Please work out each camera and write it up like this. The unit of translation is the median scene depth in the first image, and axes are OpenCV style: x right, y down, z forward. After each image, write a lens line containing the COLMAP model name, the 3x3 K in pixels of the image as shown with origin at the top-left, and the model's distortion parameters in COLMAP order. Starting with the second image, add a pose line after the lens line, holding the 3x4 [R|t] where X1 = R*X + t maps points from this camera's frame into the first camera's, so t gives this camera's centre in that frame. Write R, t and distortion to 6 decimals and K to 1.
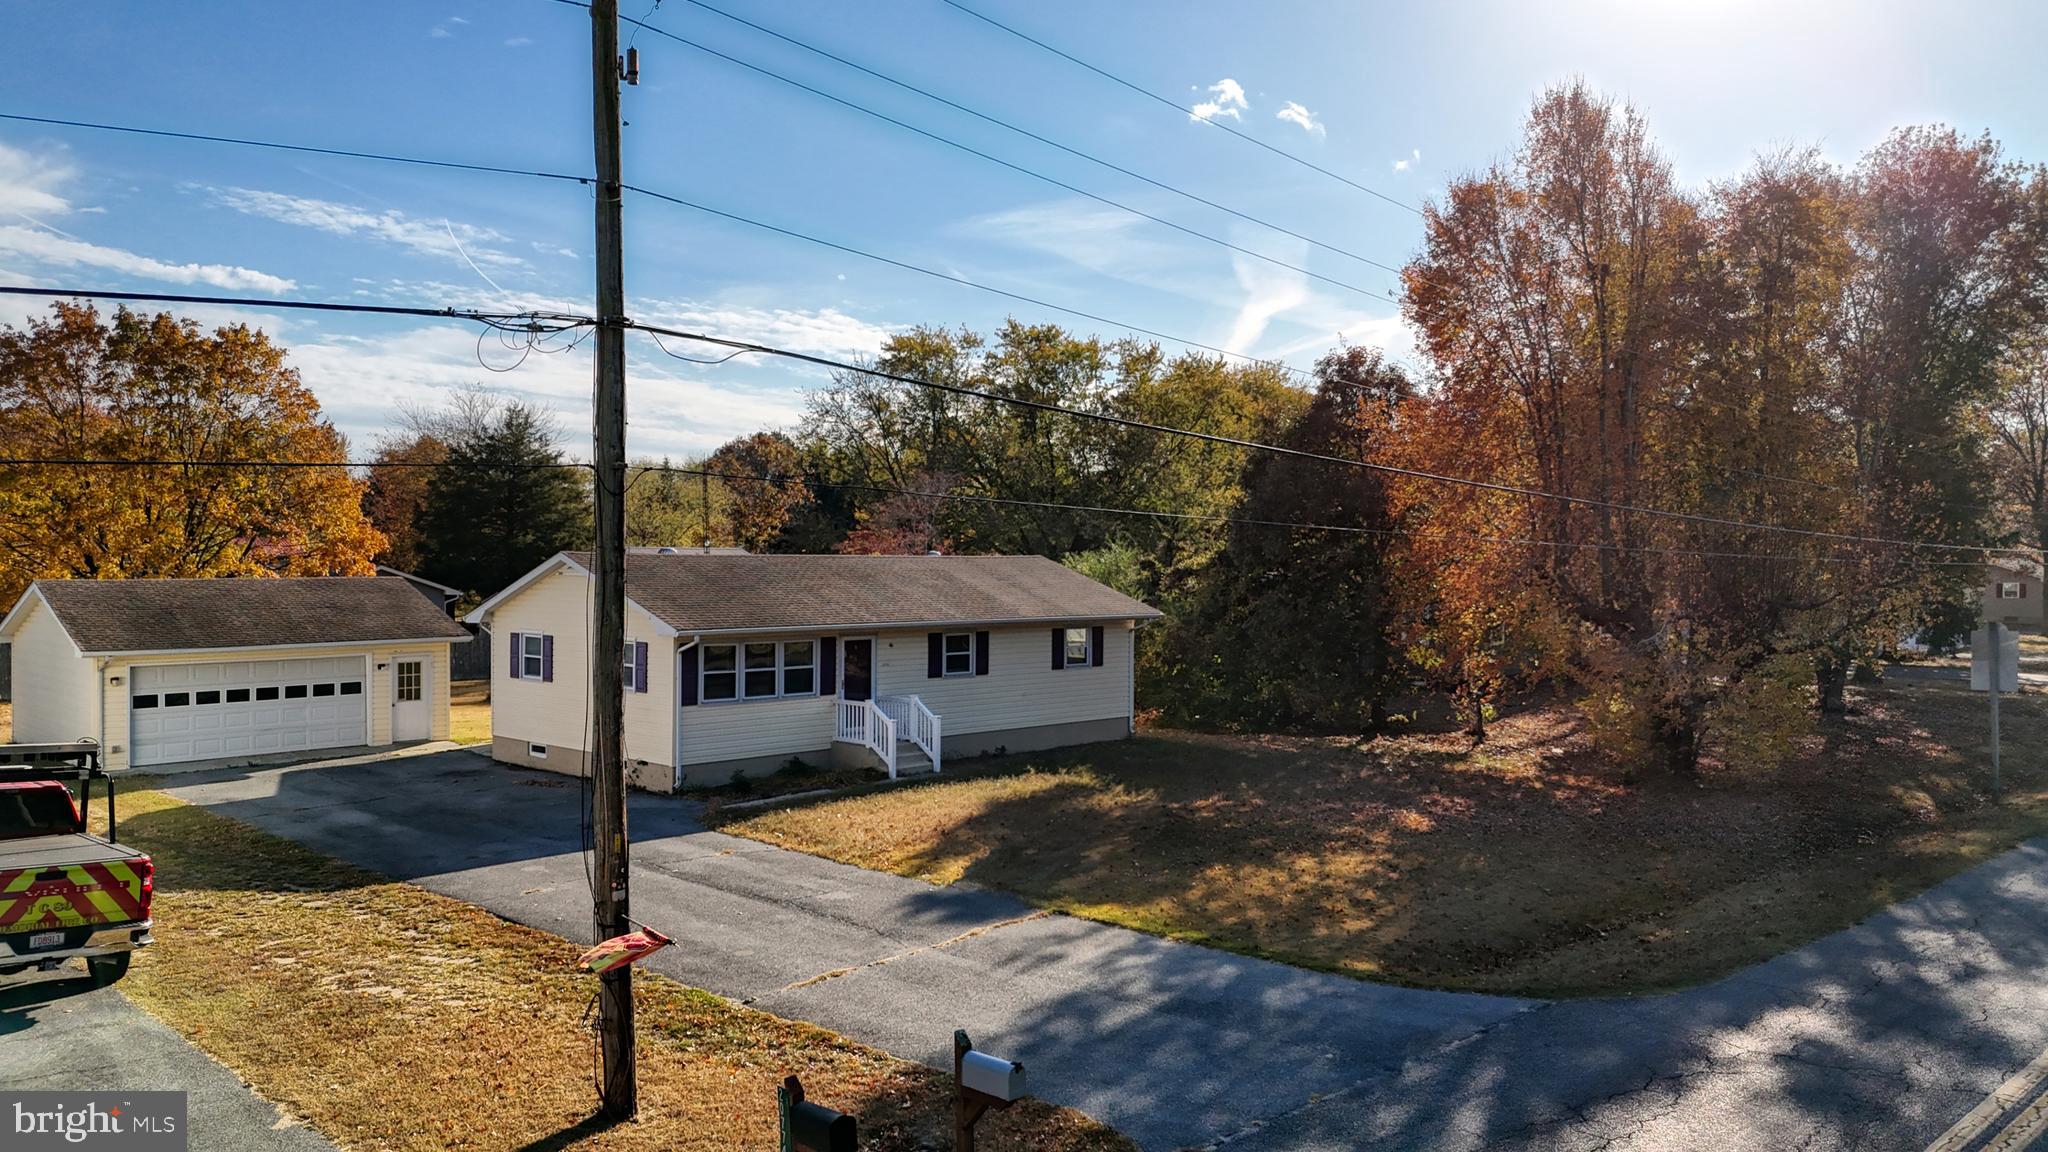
lens RADIAL K [[1511.7, 0, 1040.7], [0, 1511.7, 575.6], [0, 0, 1]] dist [0.061602, -0.052480]
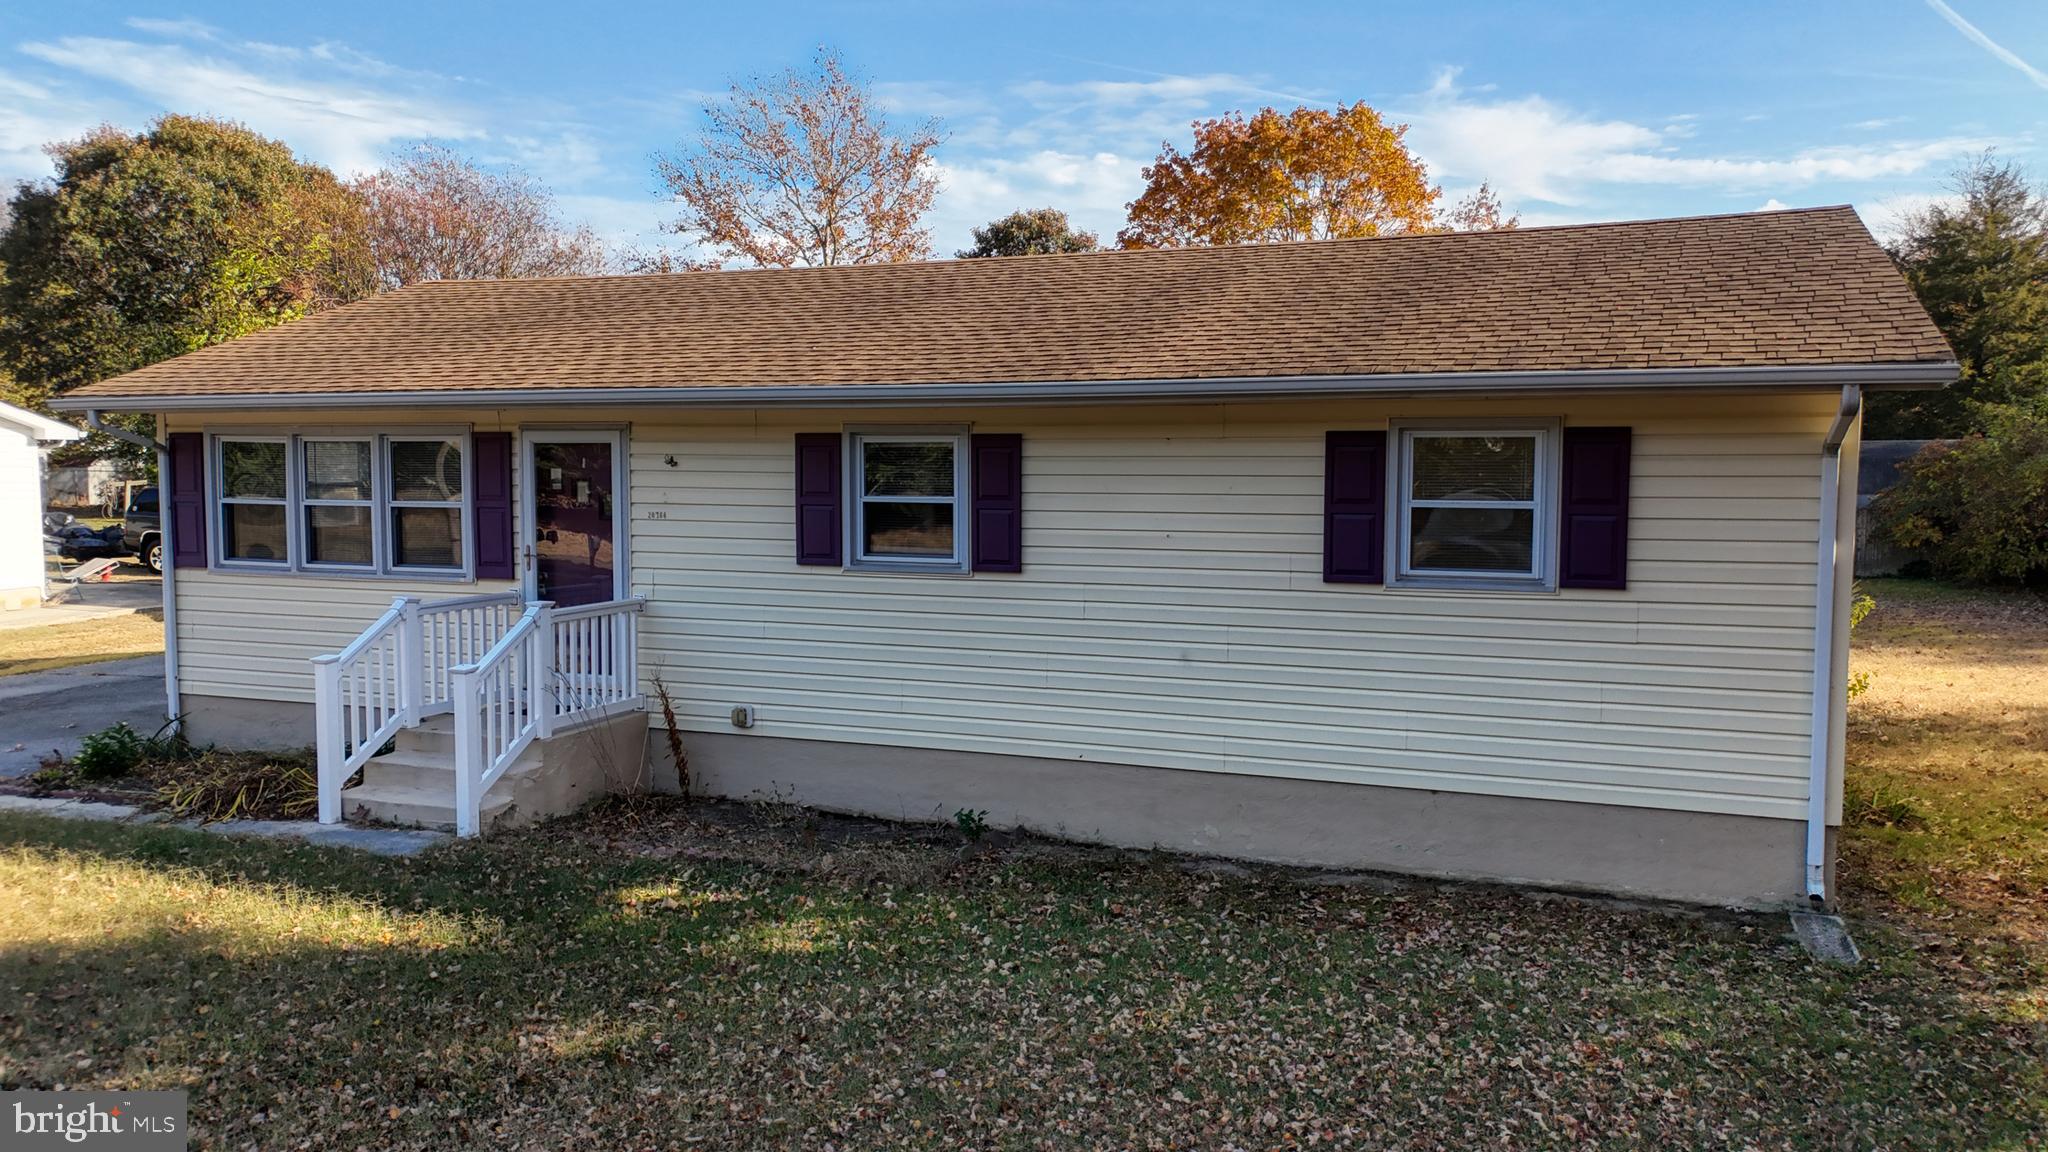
lens RADIAL K [[1511.7, 0, 1040.7], [0, 1511.7, 575.6], [0, 0, 1]] dist [0.061602, -0.052480]
pose [[0.393553, 0.066683, -0.916880, 0.261824], [-0.009194, 0.997601, 0.068607, 0.046566], [0.919256, -0.018571, 0.393222, 0.919455]]
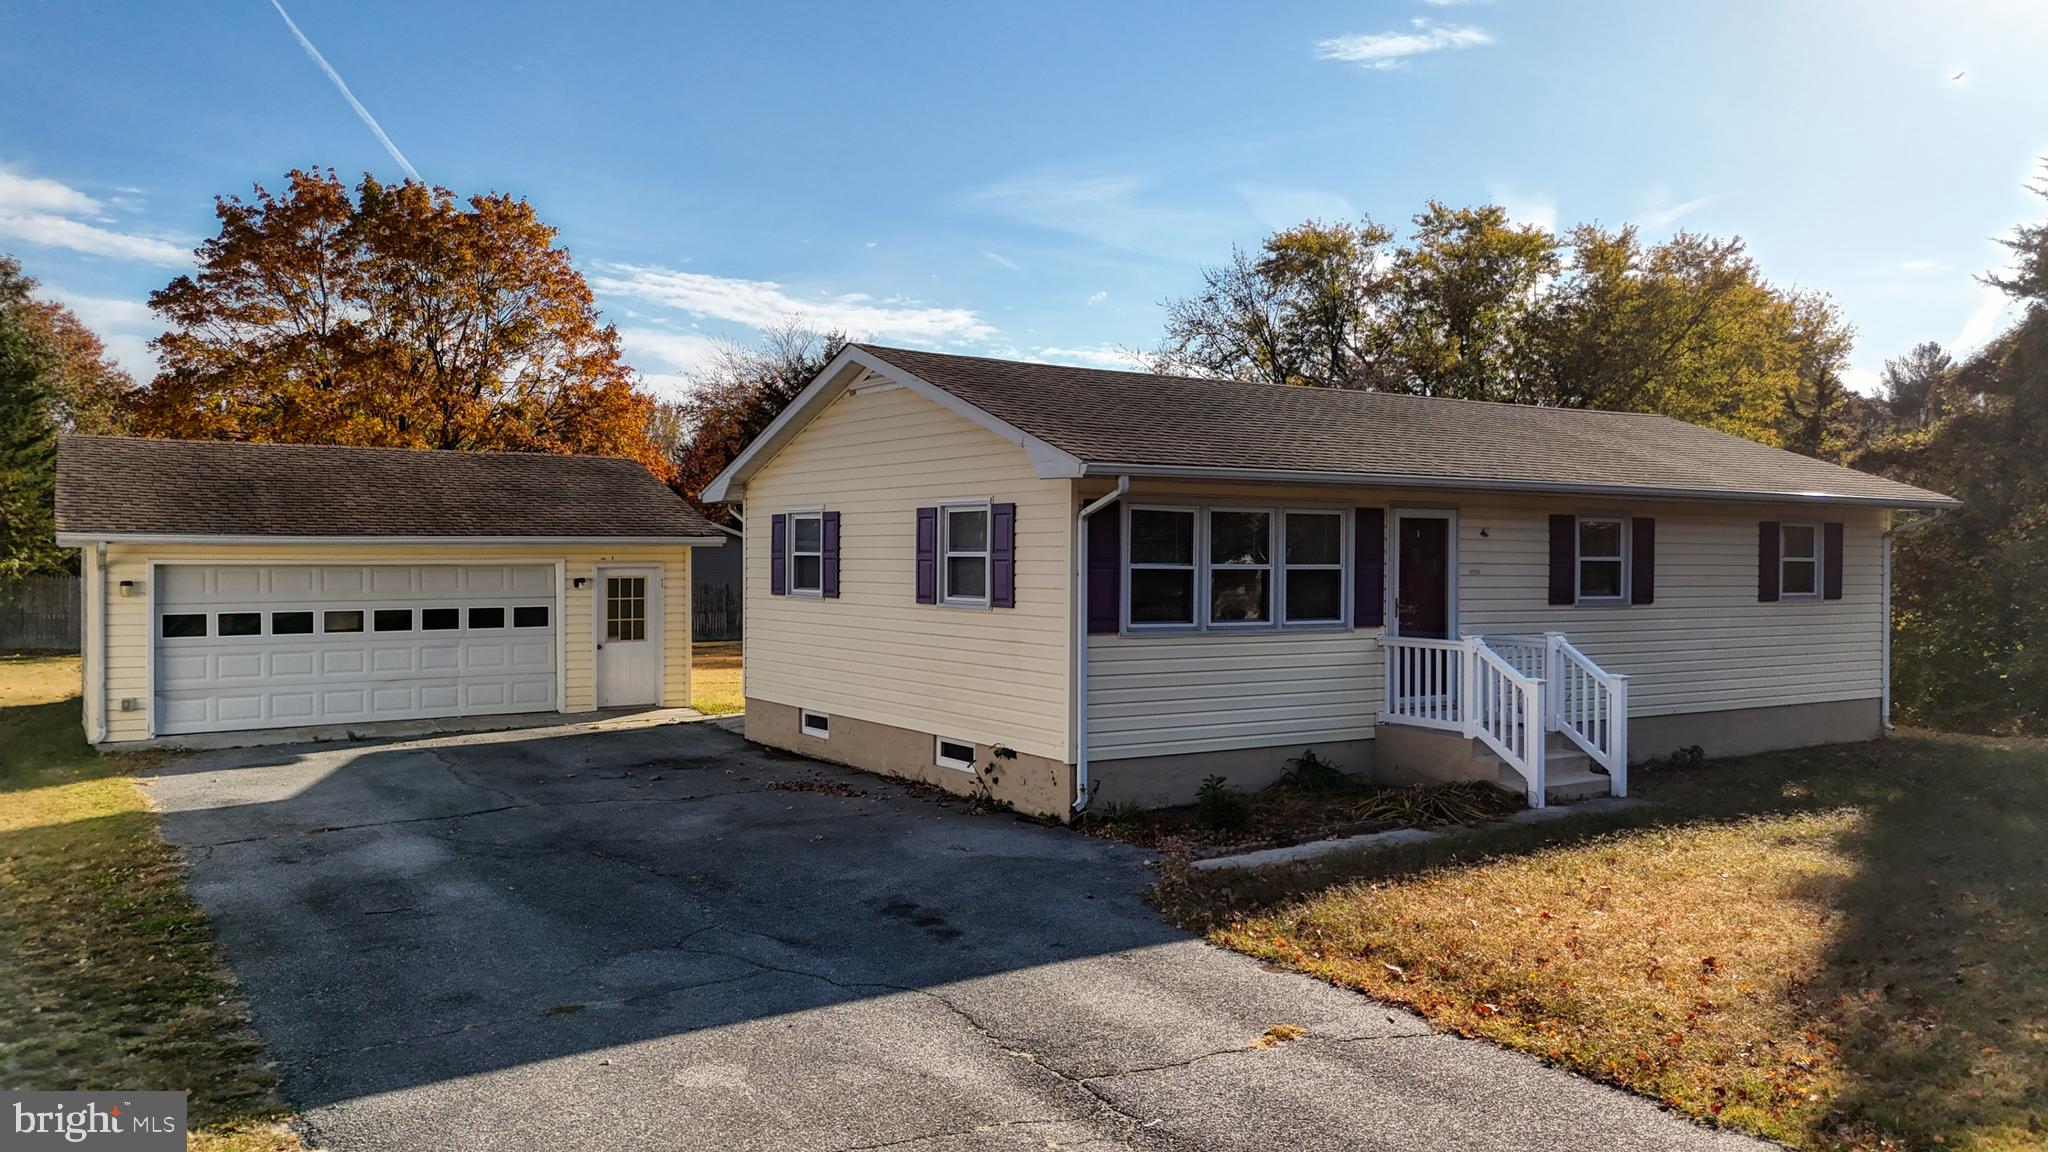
lens RADIAL K [[1506.7, 0, 1026.4], [0, 1506.7, 562.4], [0, 0, 1]] dist [0.120910, -0.135783]
pose [[0.976247, 0.001855, -0.216653, -0.134346], [-0.003509, 0.999968, -0.007249, 0.058619], [0.216633, 0.007837, 0.976222, 0.472193]]
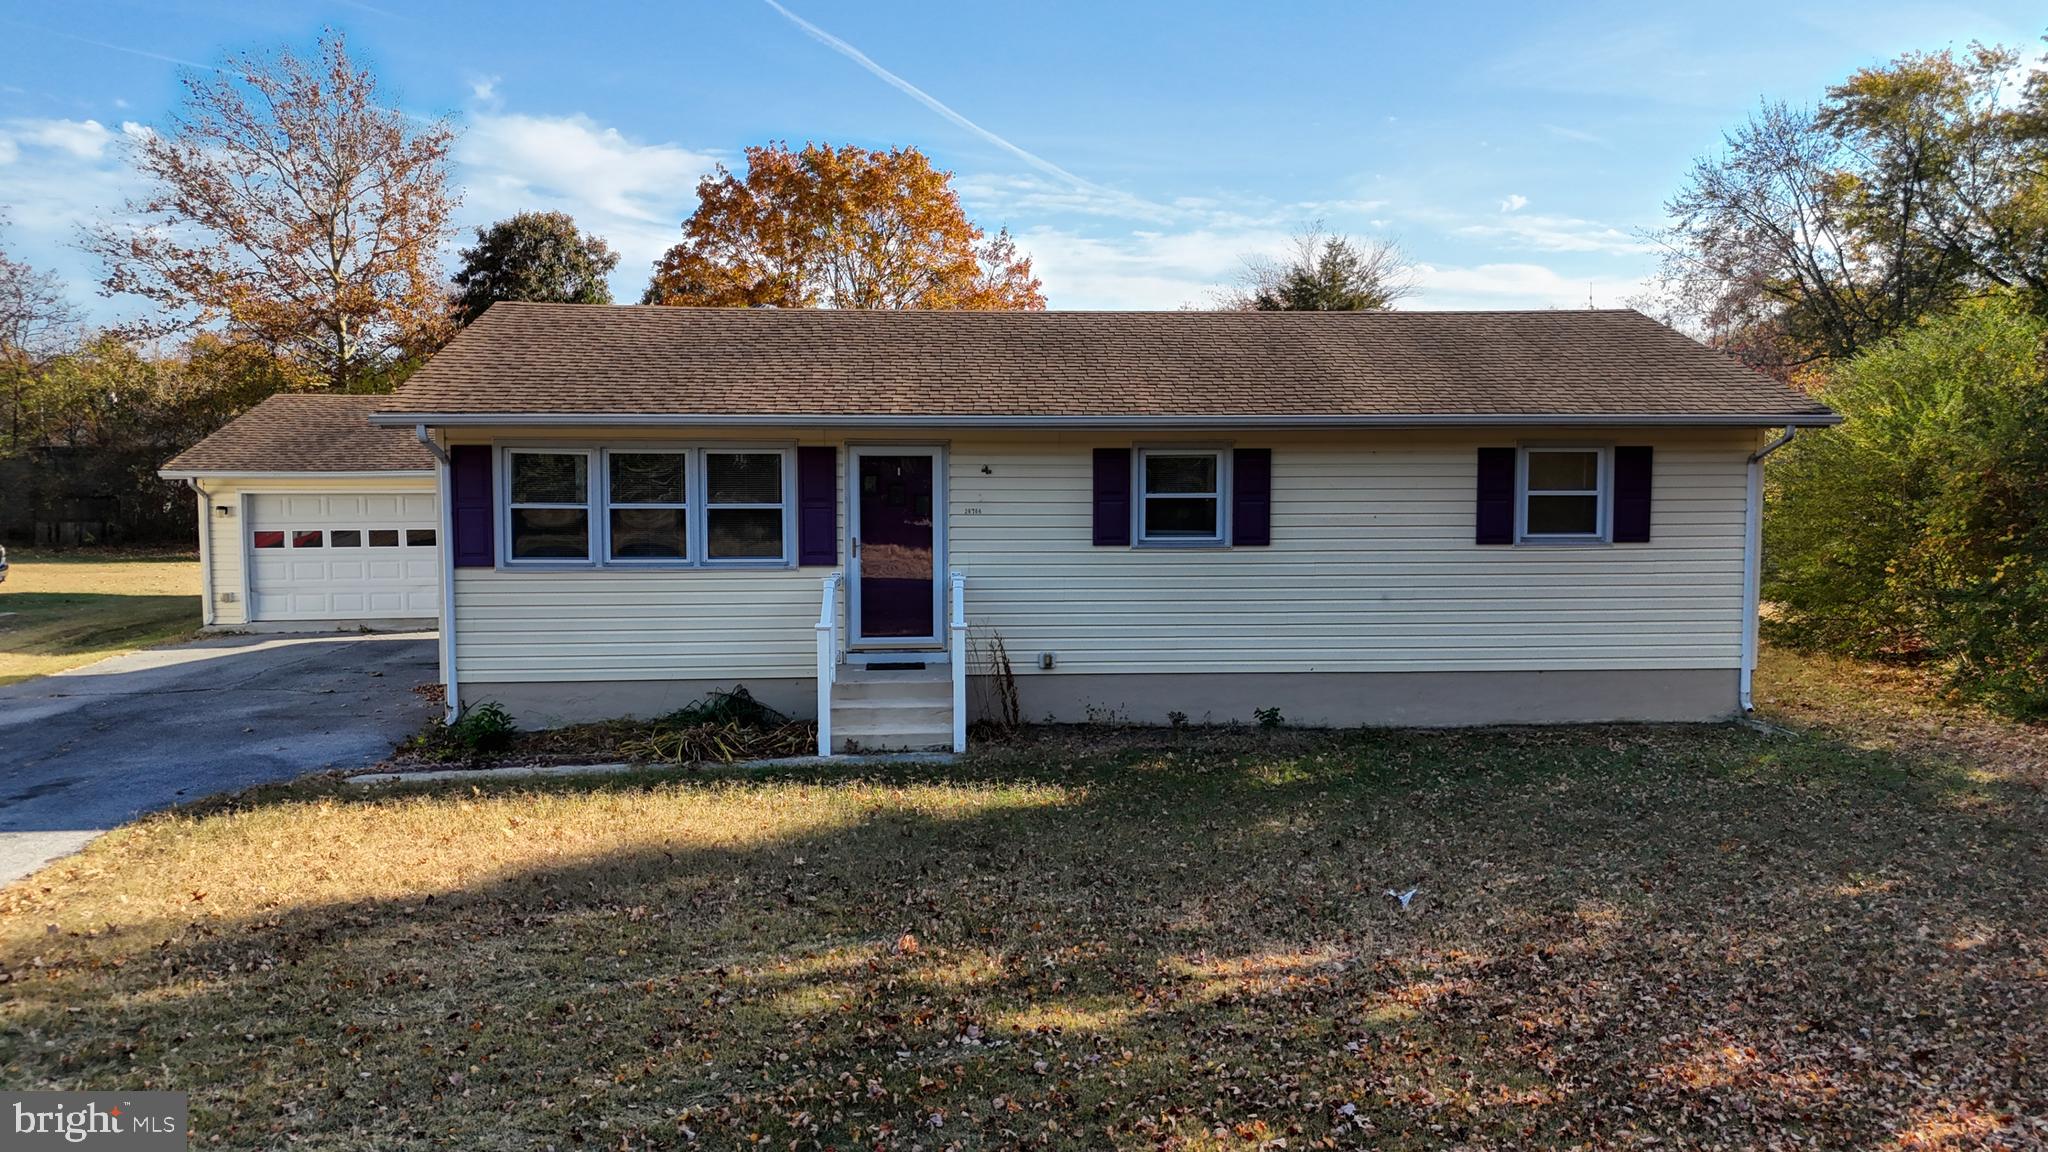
lens RADIAL K [[1511.7, 0, 1040.7], [0, 1511.7, 575.6], [0, 0, 1]] dist [0.061602, -0.052480]
pose [[0.753019, 0.043351, -0.656569, 0.218357], [-0.002195, 0.997987, 0.063376, 0.048070], [0.657995, -0.046282, 0.751599, 0.644033]]
